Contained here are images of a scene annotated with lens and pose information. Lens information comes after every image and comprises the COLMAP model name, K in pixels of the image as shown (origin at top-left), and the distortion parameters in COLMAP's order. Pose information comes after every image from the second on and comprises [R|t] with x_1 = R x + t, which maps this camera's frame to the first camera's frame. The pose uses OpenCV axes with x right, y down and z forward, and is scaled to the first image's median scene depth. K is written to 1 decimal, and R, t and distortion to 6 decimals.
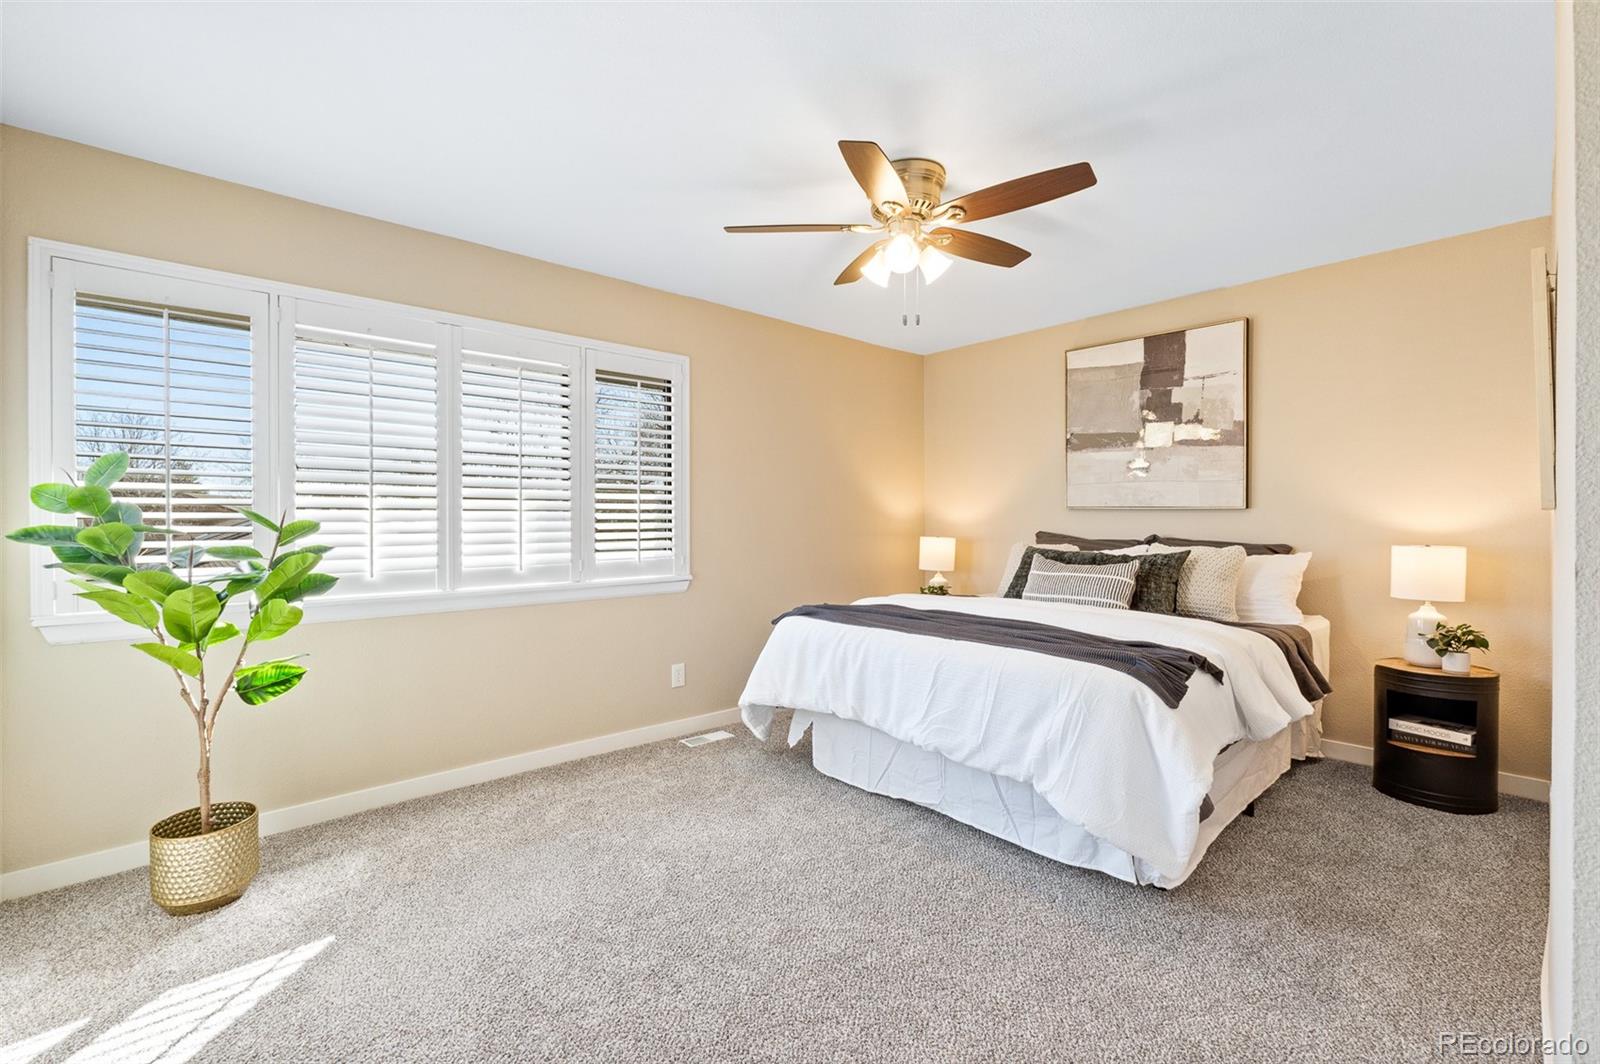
lens RADIAL K [[689.6, 0, 799.1], [0, 689.6, 502.1], [0, 0, 1]] dist [-0.001362, -0.000871]
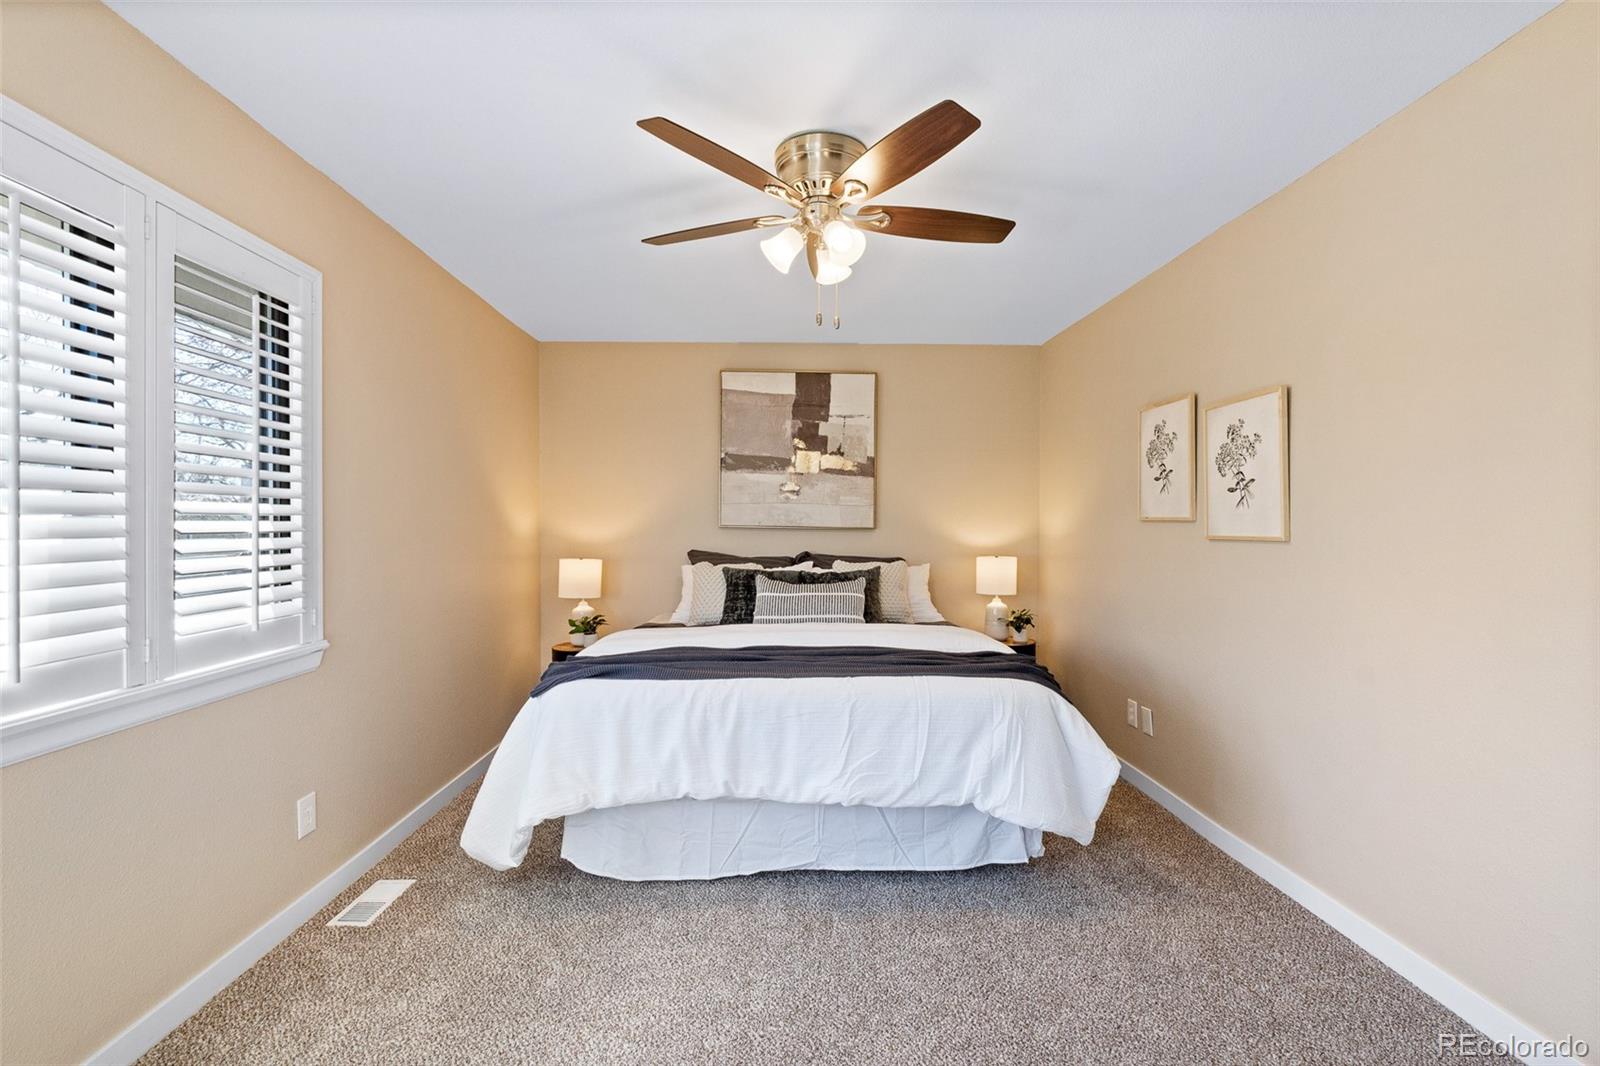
lens RADIAL K [[678.9, 0, 797.5], [0, 678.9, 524.0], [0, 0, 1]] dist [-0.002368, -0.000359]
pose [[0.642652, 0.004899, 0.766143, -0.343488], [-0.019234, 0.999768, 0.009741, -0.008166], [-0.765917, -0.020996, 0.642597, 0.315132]]
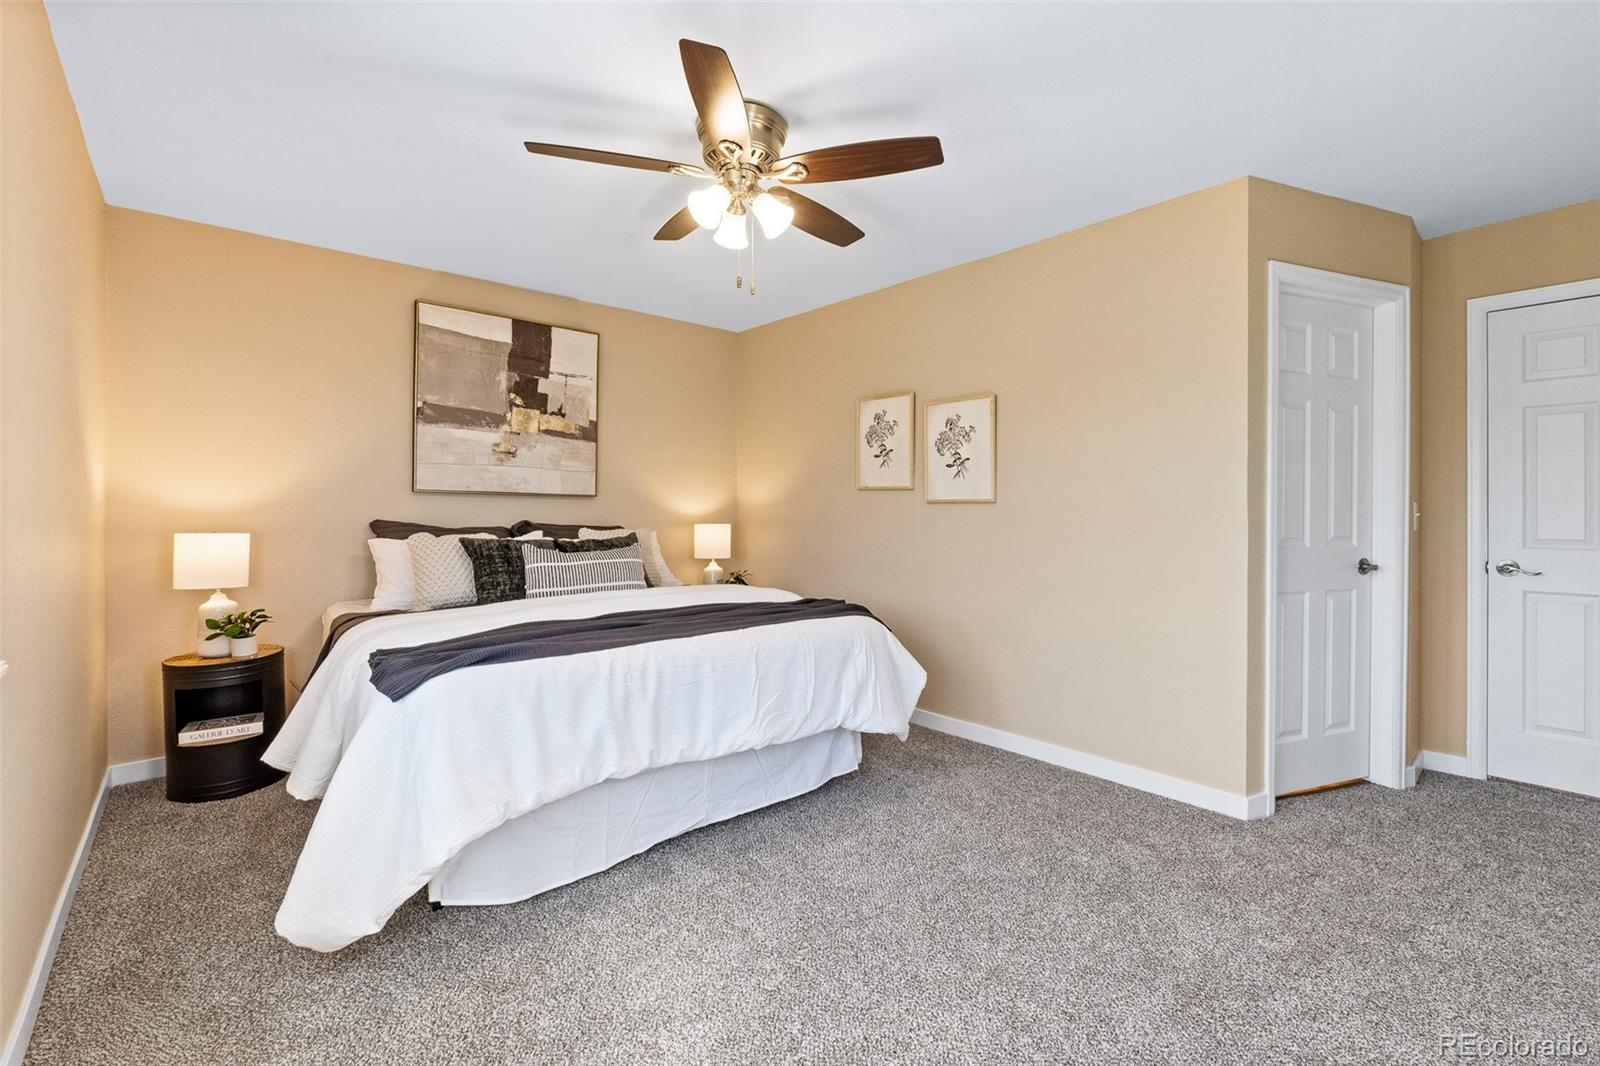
lens RADIAL K [[689.6, 0, 799.1], [0, 689.6, 503.1], [0, 0, 1]] dist [-0.001362, -0.000871]
pose [[0.018700, 0.008934, 0.999785, -0.489021], [-0.026593, 0.999611, -0.008435, 0.020187], [-0.999471, -0.026429, 0.018930, 0.602043]]
